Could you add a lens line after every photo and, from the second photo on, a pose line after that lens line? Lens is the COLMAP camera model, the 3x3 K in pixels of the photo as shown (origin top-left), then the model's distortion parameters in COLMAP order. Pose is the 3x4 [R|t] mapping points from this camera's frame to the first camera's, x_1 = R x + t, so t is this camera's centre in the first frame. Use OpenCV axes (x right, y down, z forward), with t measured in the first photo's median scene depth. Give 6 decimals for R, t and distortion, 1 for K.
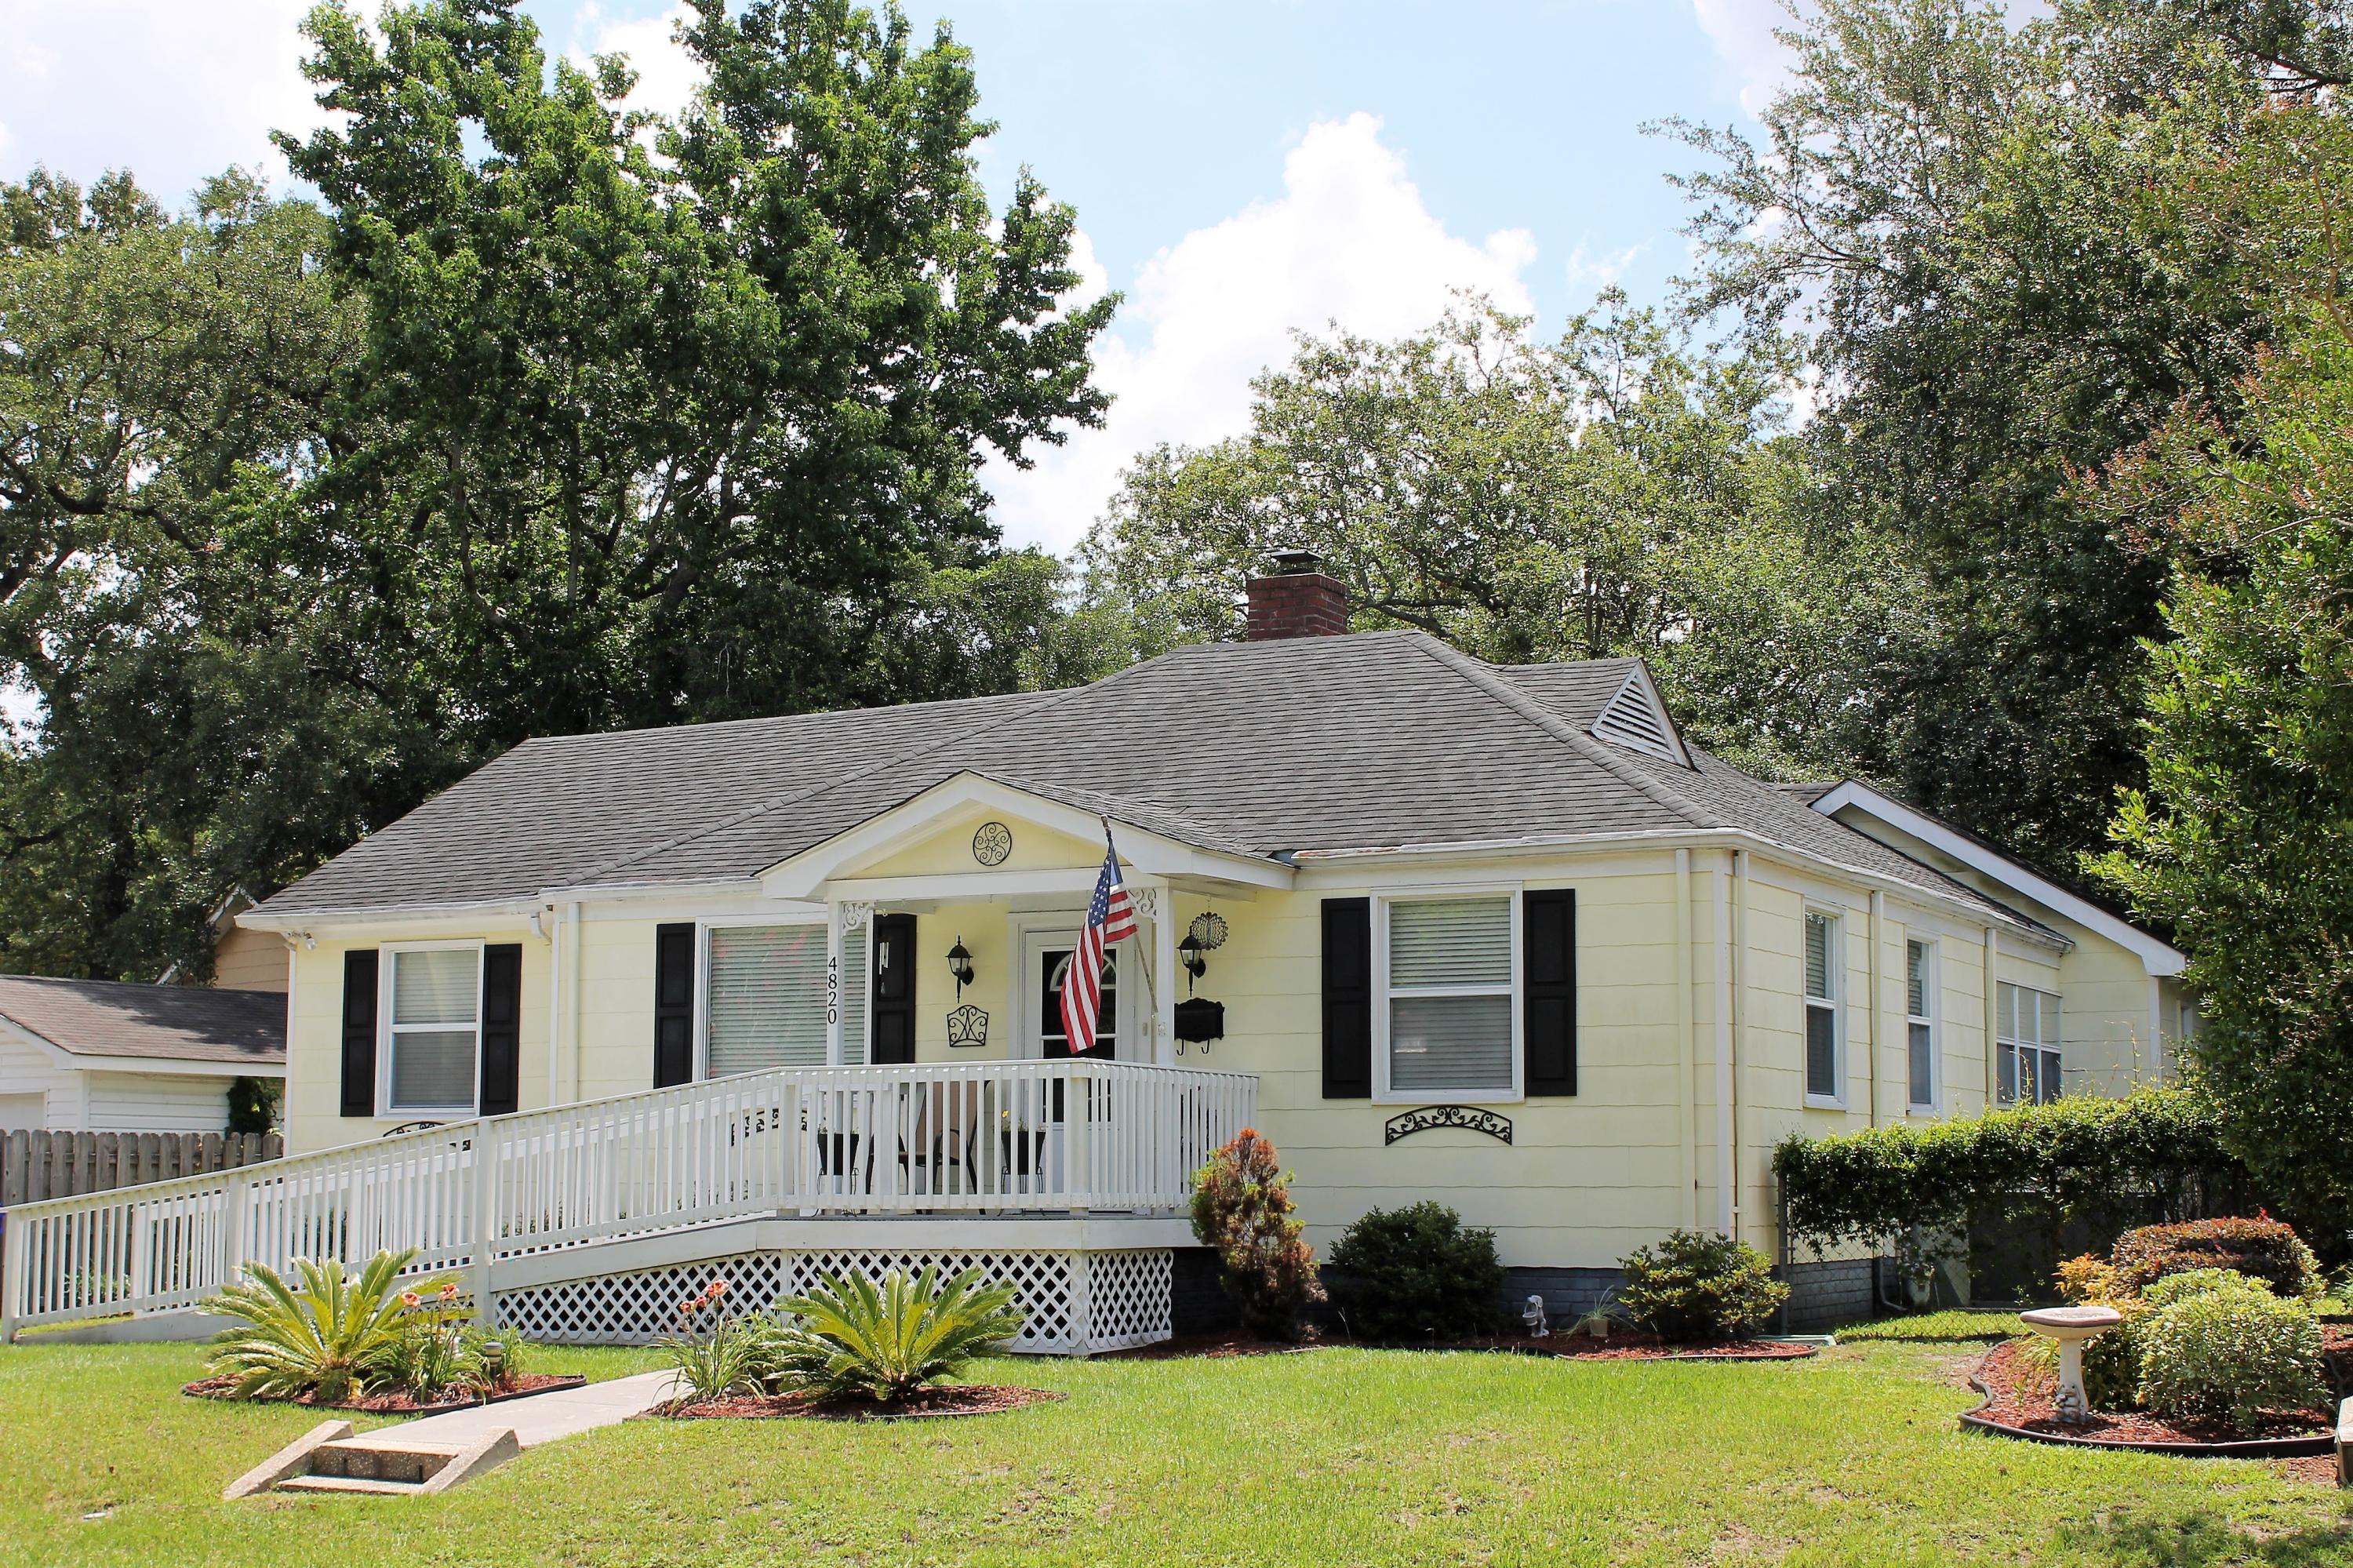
lens RADIAL K [[3182.6, 0, 1175.8], [0, 3182.6, 778.8], [0, 0, 1]] dist [-0.024678, 0.000000]
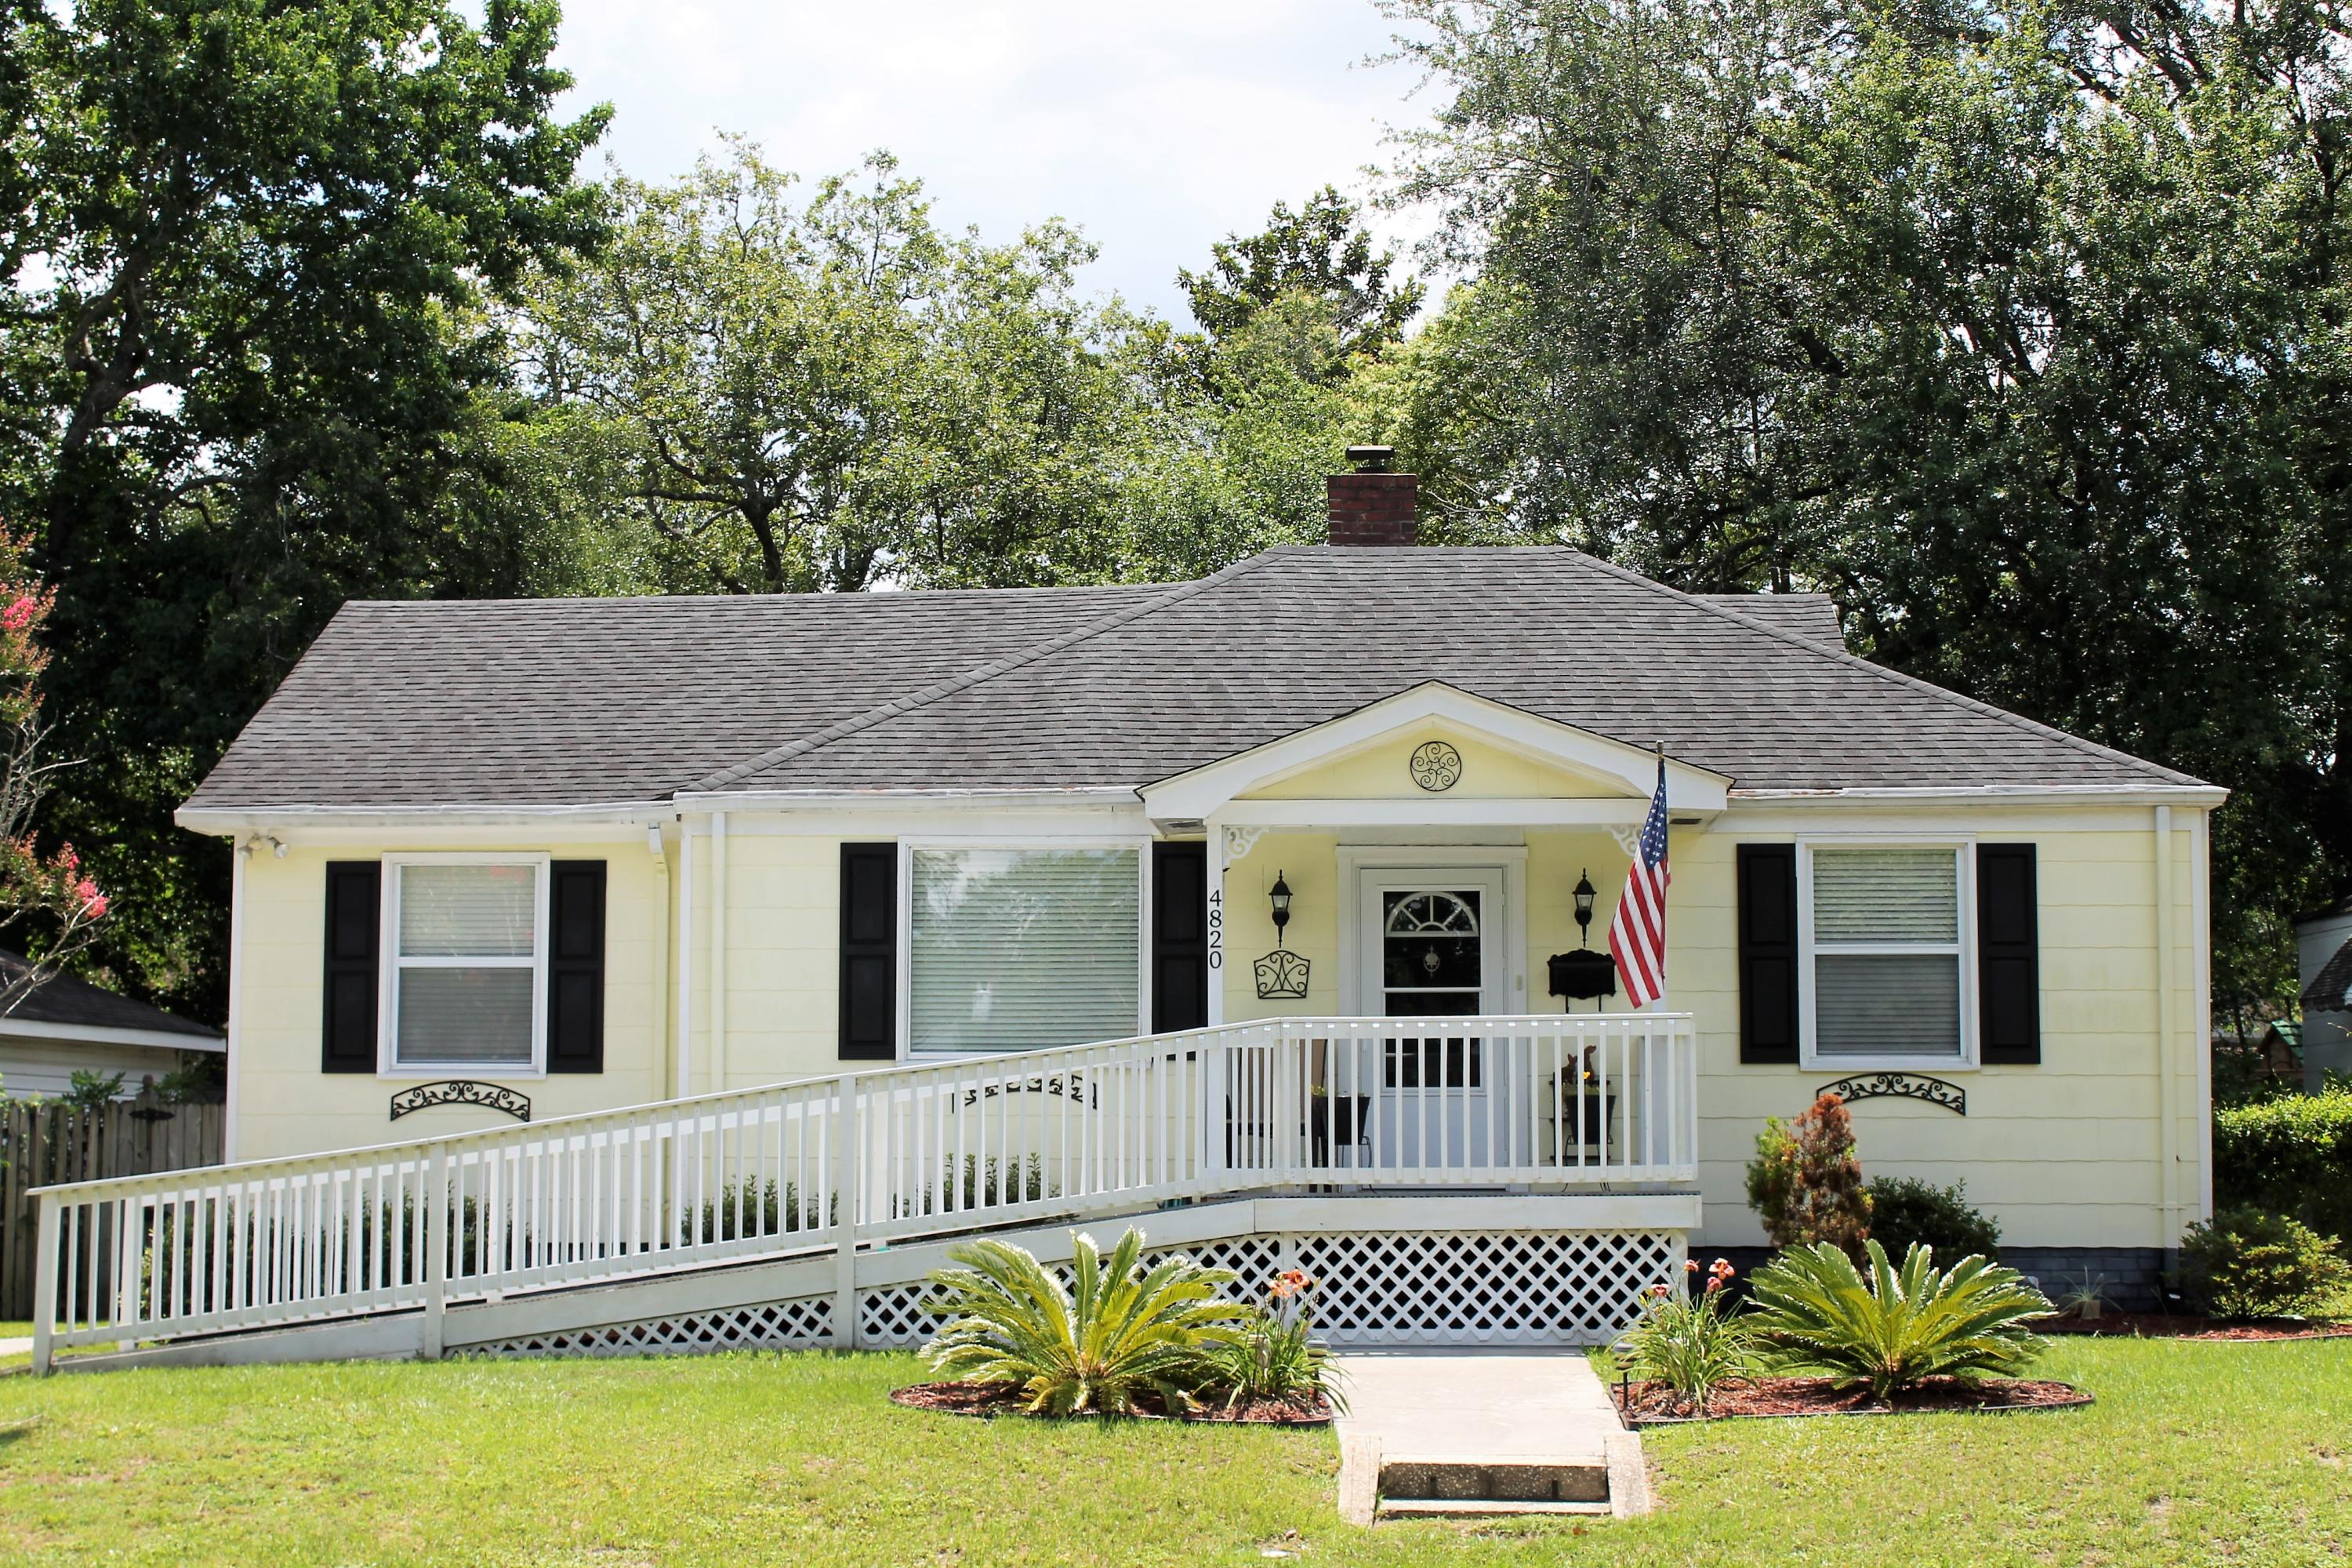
lens RADIAL K [[3651.1, 0, 1175.9], [0, 3651.1, 792.0], [0, 0, 1]] dist [0.017464, 0.000000]
pose [[0.916767, 0.042077, 0.397200, -0.515710], [-0.050528, 0.998664, 0.010831, 0.020052], [-0.396213, -0.029999, 0.917668, 0.110781]]
